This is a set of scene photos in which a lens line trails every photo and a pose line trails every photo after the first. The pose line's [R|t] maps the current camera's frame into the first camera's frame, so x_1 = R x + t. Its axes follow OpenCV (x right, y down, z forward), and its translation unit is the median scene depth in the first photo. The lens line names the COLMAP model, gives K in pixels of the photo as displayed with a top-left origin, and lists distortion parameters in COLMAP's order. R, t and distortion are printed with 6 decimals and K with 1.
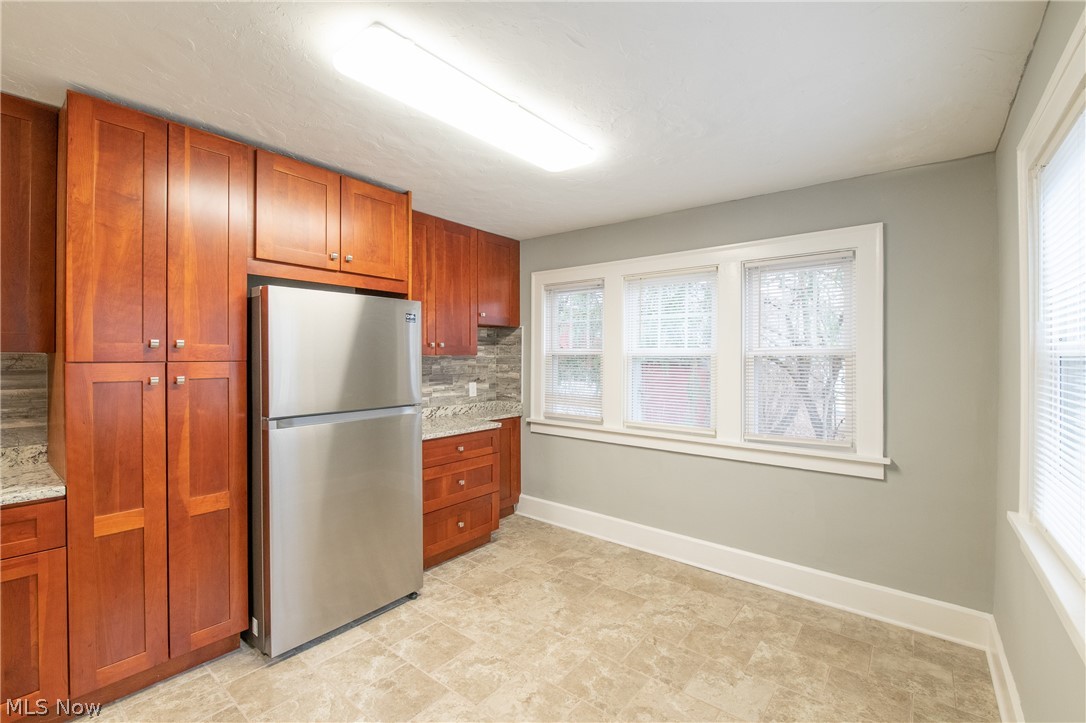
lens RADIAL K [[469.1, 0, 545.6], [0, 469.1, 356.5], [0, 0, 1]] dist [-0.006989, -0.002131]
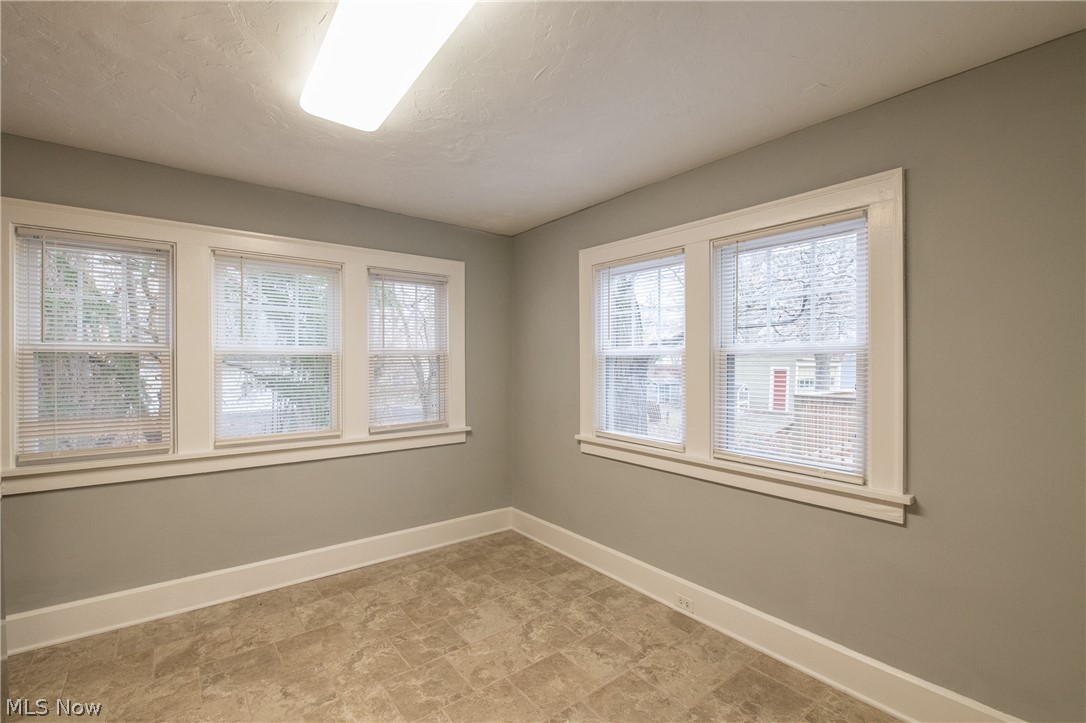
lens RADIAL K [[469.1, 0, 540.4], [0, 469.1, 360.0], [0, 0, 1]] dist [-0.006989, -0.002131]
pose [[0.232317, -0.004482, 0.972630, -0.590883], [-0.000852, 0.999988, 0.004812, 0.005093], [-0.972640, -0.001947, 0.232311, 0.419173]]
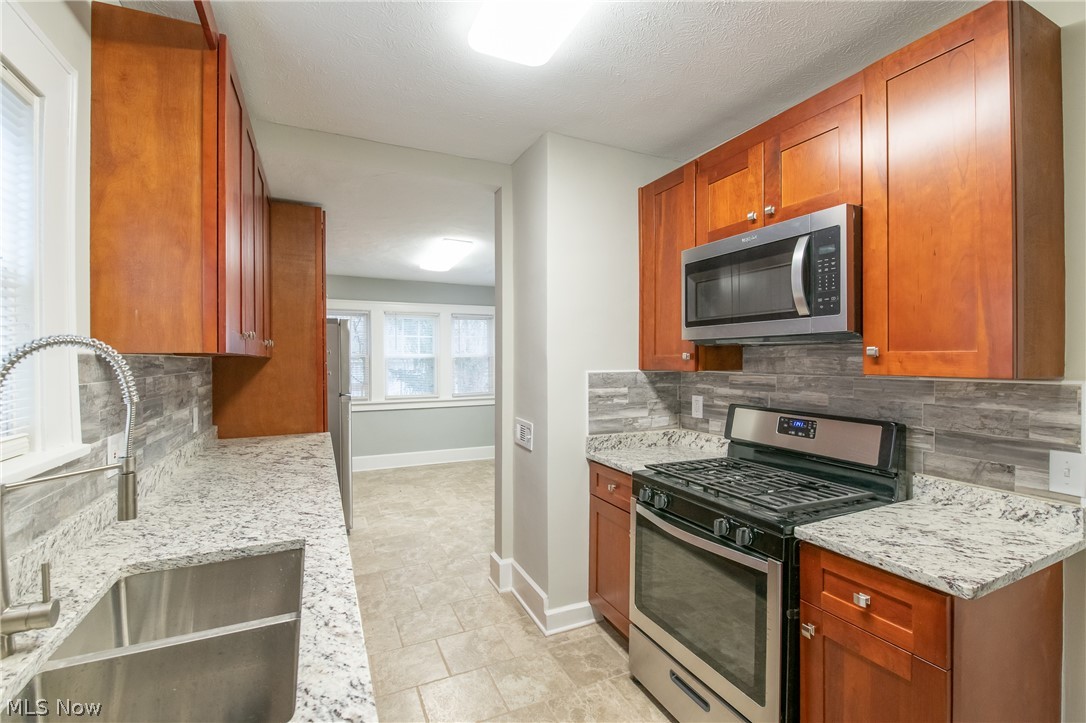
lens RADIAL K [[469.1, 0, 544.7], [0, 469.1, 359.3], [0, 0, 1]] dist [-0.006989, -0.002131]
pose [[0.428035, -0.005075, 0.903748, -1.499739], [0.002191, 0.999987, 0.004578, -0.005140], [-0.903760, 0.000020, 0.428041, -0.338885]]
